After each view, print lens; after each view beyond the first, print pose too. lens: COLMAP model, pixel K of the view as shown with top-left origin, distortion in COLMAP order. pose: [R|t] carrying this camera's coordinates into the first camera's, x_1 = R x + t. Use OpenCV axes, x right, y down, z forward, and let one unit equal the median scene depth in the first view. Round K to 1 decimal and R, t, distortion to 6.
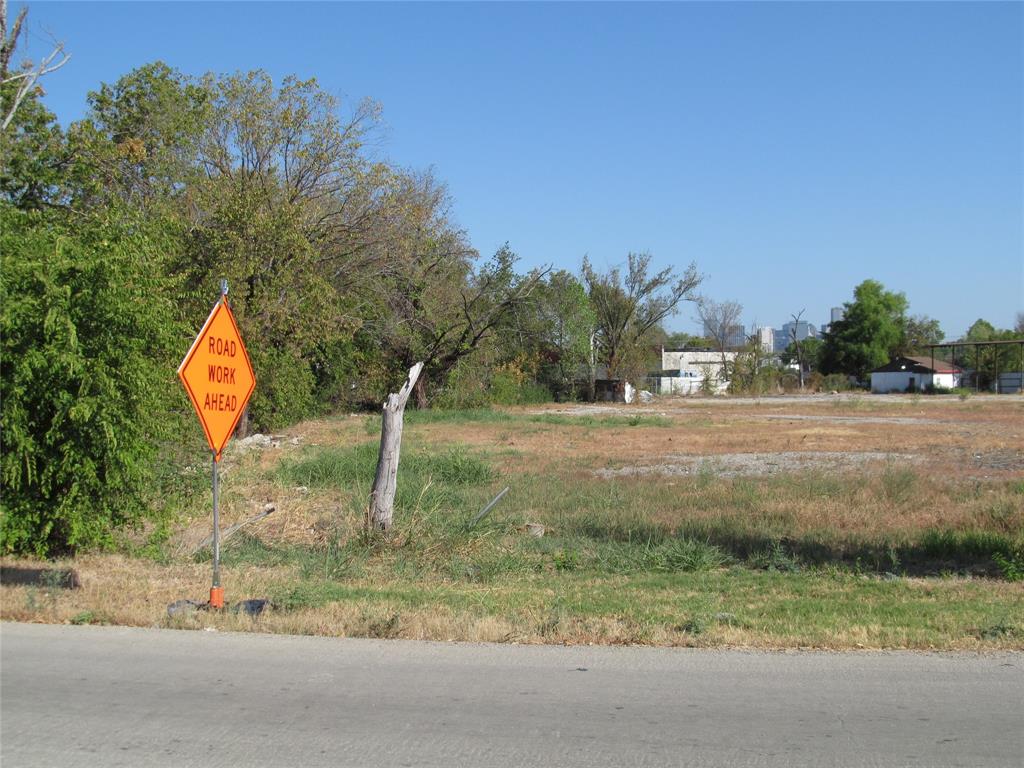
lens RADIAL K [[1069.2, 0, 512.4], [0, 1069.2, 385.4], [0, 0, 1]] dist [0.016978, 0.000000]
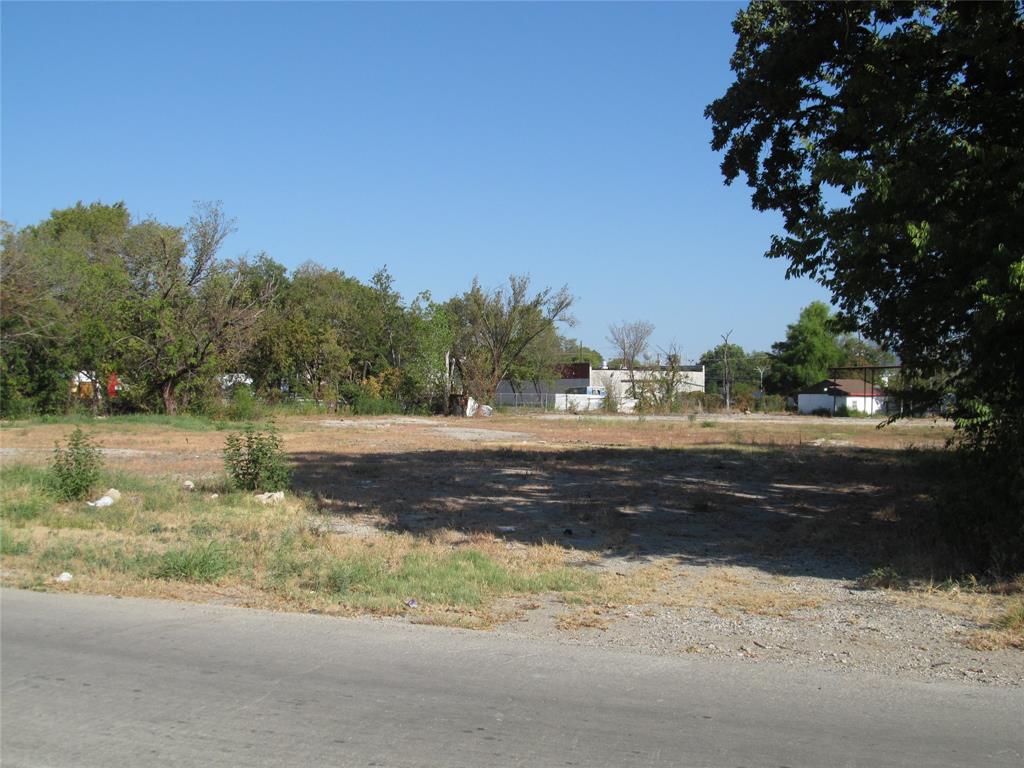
lens RADIAL K [[1069.2, 0, 510.5], [0, 1069.2, 383.2], [0, 0, 1]] dist [0.016978, 0.000000]
pose [[0.986339, 0.020989, -0.163388, 0.245844], [-0.023508, 0.999632, -0.013502, -0.002475], [0.163044, 0.017159, 0.986470, -0.035723]]
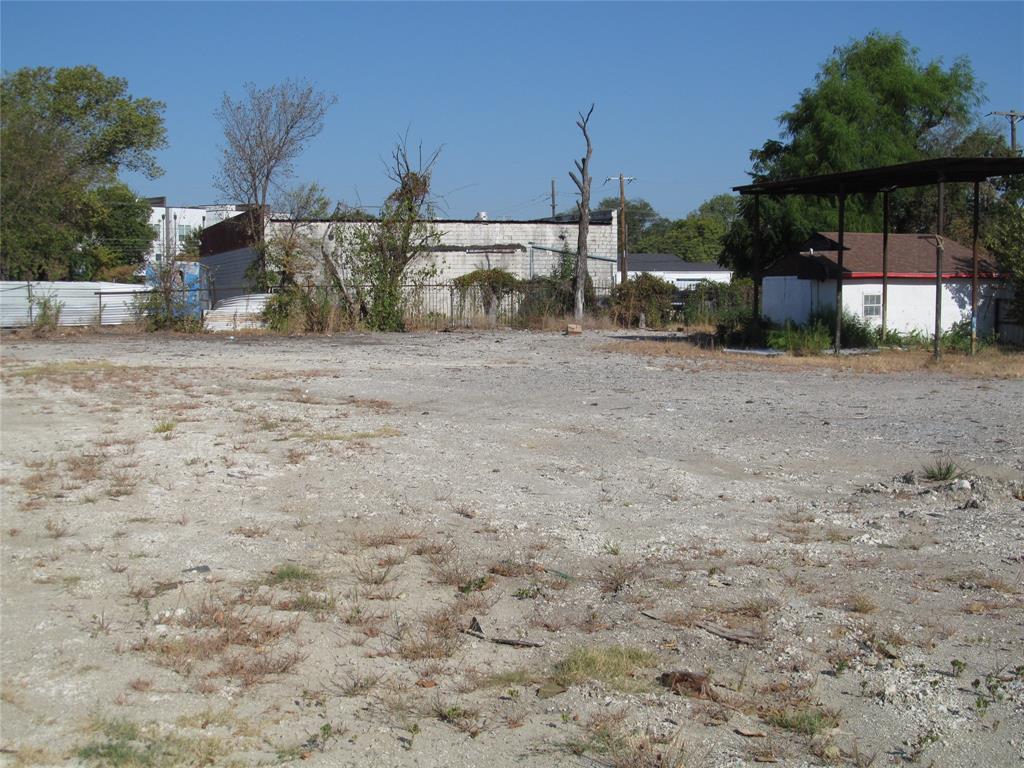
lens RADIAL K [[1426.9, 0, 512.9], [0, 1426.9, 384.3], [0, 0, 1]] dist [-0.152622, 0.000000]
pose [[0.914979, 0.043314, -0.401170, 0.473320], [-0.019364, 0.997790, 0.063564, -0.005407], [0.403036, -0.050392, 0.913796, 0.565805]]
